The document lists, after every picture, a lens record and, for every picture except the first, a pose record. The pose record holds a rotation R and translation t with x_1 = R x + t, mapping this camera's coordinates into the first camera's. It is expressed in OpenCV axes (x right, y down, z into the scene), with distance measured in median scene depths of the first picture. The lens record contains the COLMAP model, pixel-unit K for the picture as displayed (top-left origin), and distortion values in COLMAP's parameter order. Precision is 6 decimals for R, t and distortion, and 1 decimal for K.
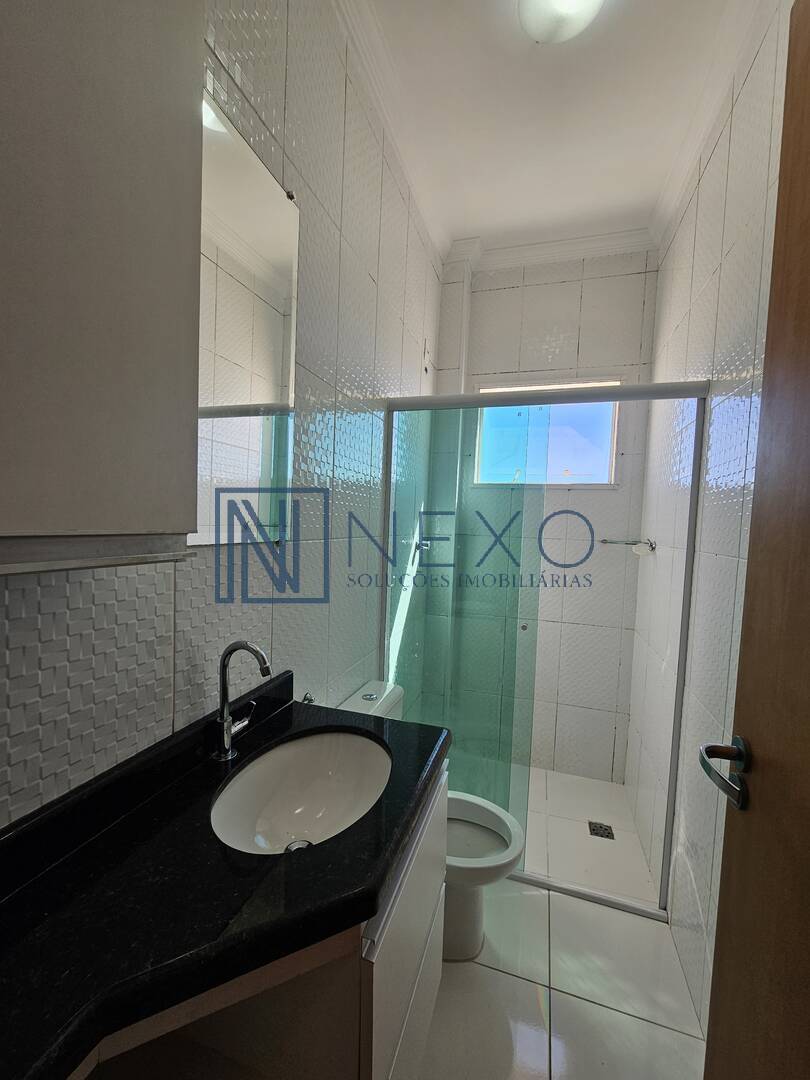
lens RADIAL K [[442.5, 0, 402.2], [0, 442.5, 542.4], [0, 0, 1]] dist [-0.009241, 0.002662]
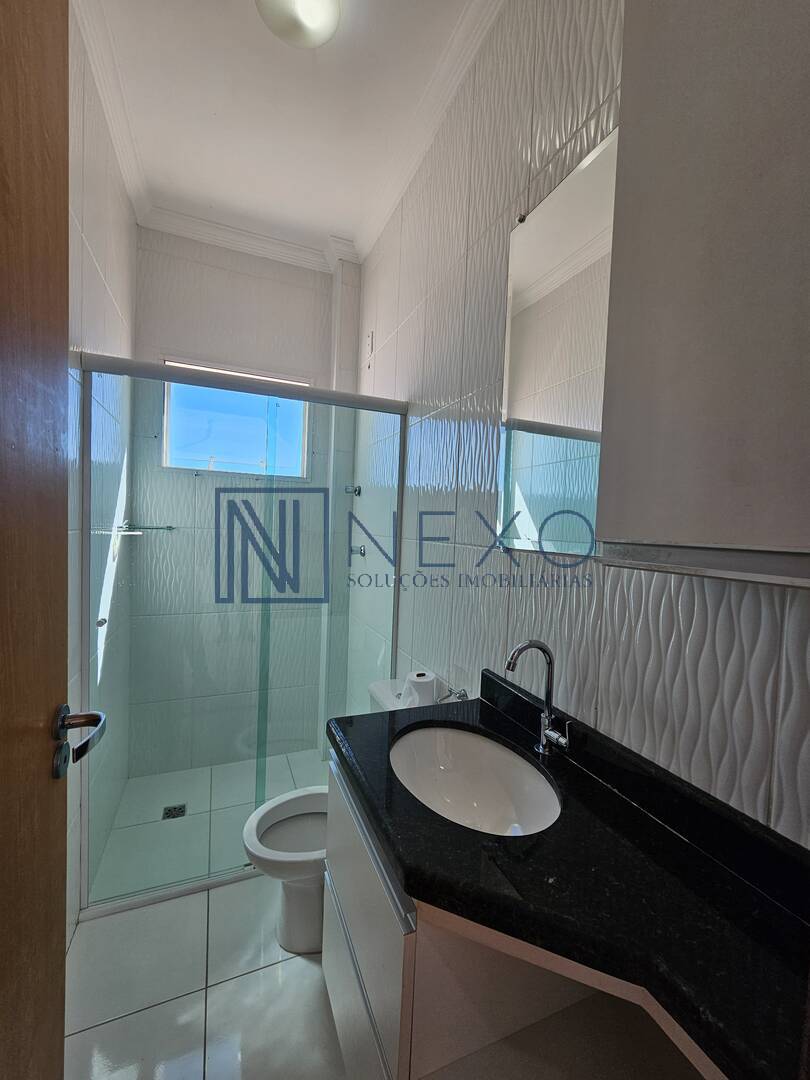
lens RADIAL K [[442.5, 0, 404.8], [0, 442.5, 542.3], [0, 0, 1]] dist [-0.009241, 0.002662]
pose [[0.757817, -0.032156, 0.651675, -0.104400], [0.016133, 0.999403, 0.030553, -0.005489], [-0.652268, -0.012640, 0.757883, 0.030140]]
